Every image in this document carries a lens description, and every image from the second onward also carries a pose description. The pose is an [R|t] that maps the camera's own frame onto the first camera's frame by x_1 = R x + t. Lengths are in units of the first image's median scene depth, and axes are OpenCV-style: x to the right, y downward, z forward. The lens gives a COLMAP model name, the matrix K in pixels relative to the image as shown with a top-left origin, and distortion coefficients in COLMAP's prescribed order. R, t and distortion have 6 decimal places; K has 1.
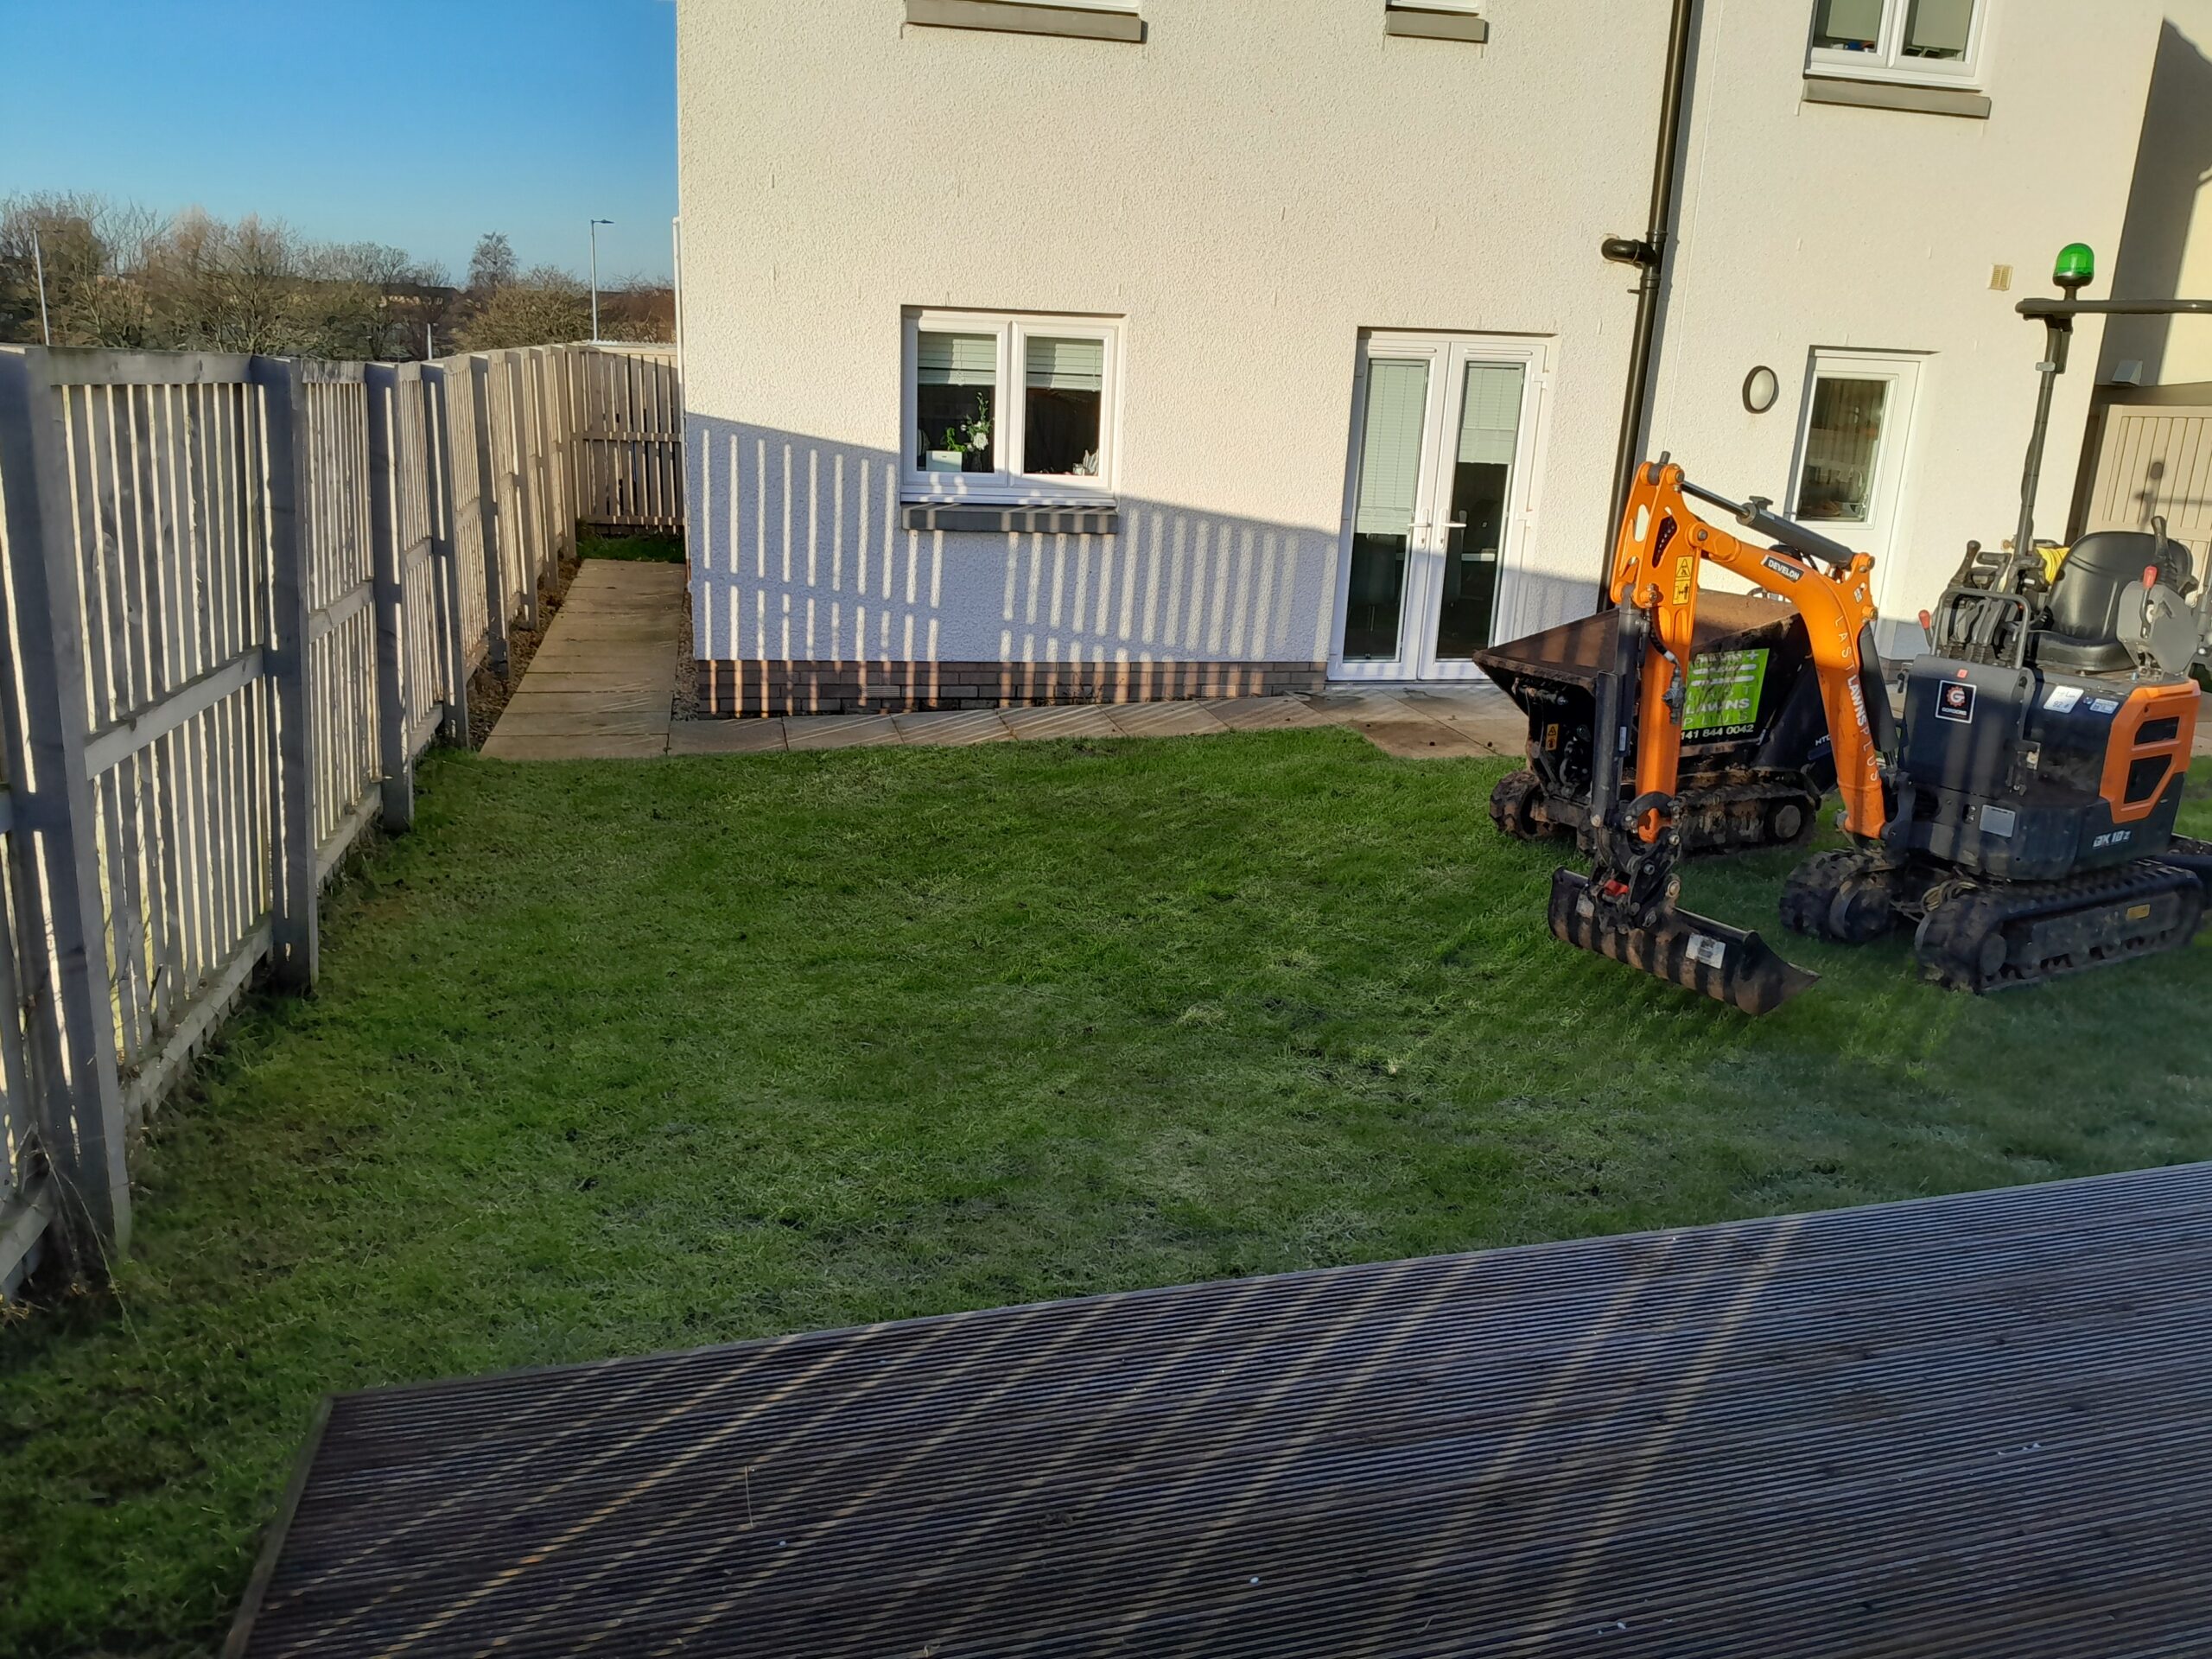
lens RADIAL K [[1715.4, 0, 1062.3], [0, 1715.4, 855.9], [0, 0, 1]] dist [0.038349, -0.088699]
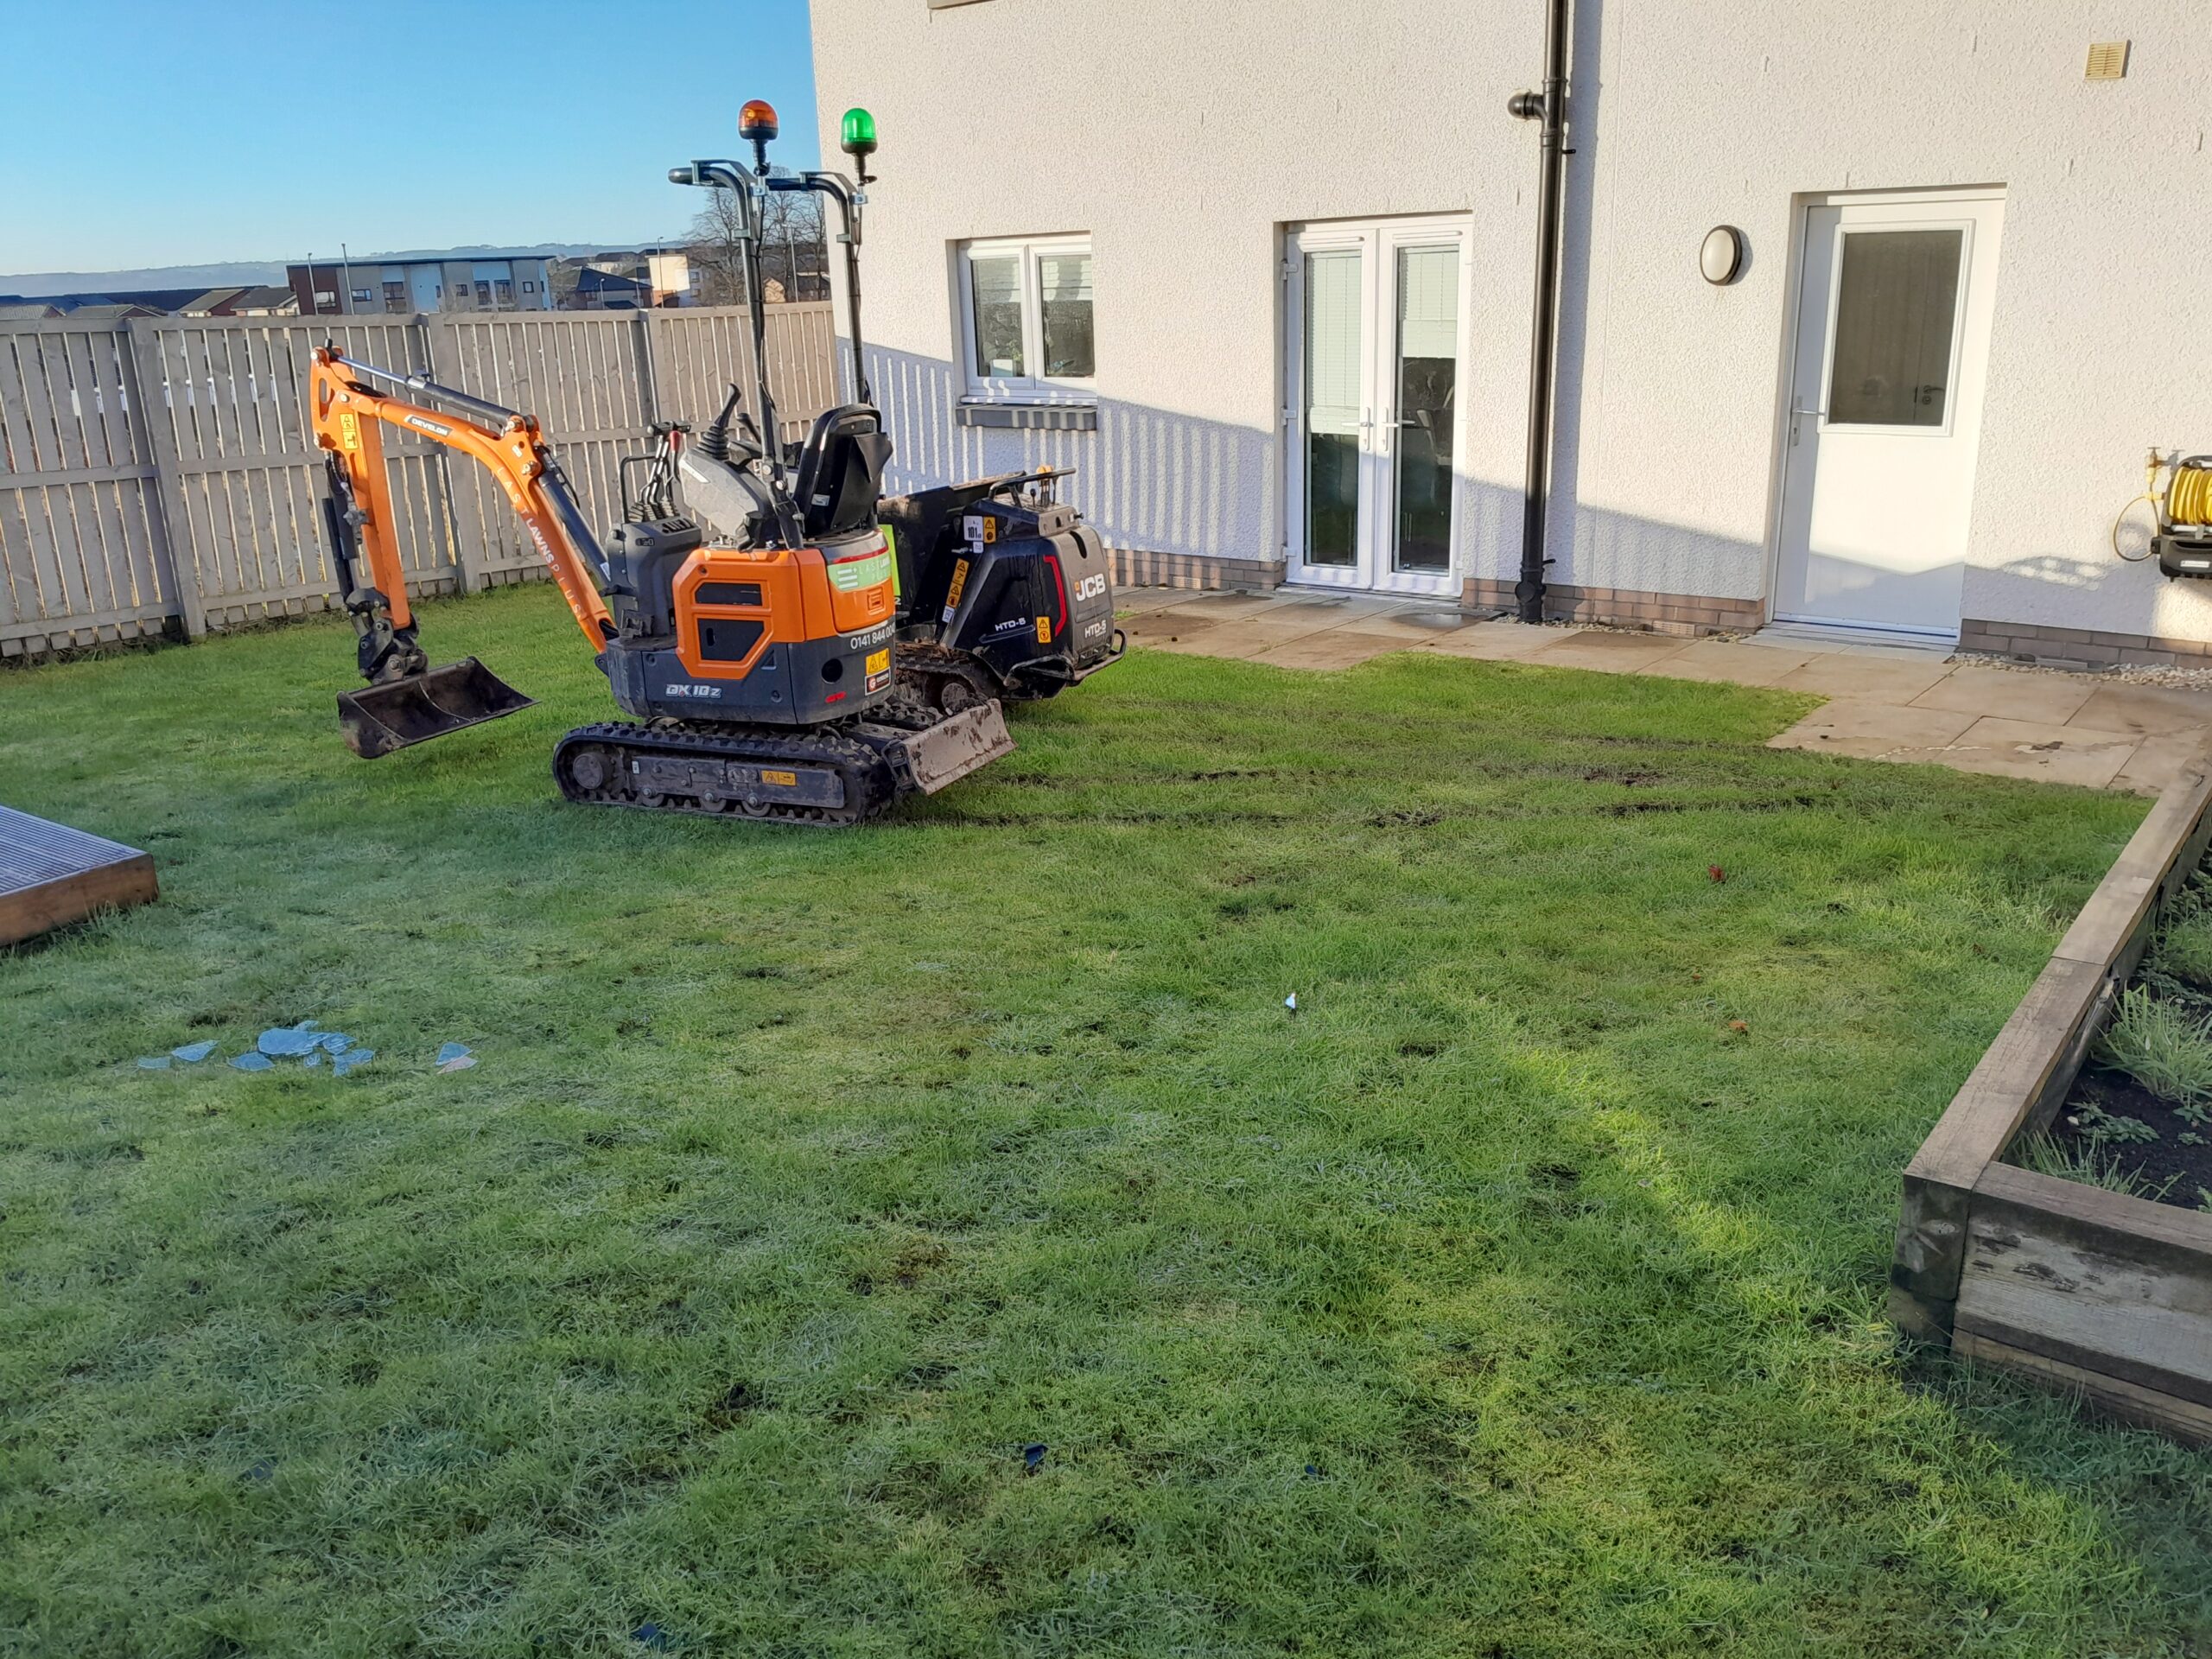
lens RADIAL K [[1715.4, 0, 1105.7], [0, 1715.4, 819.6], [0, 0, 1]] dist [0.038349, -0.088699]
pose [[0.630867, 0.174783, -0.755948, 0.892581], [-0.167653, 0.981988, 0.087134, -0.037542], [0.757562, 0.071767, 0.648807, 0.295503]]
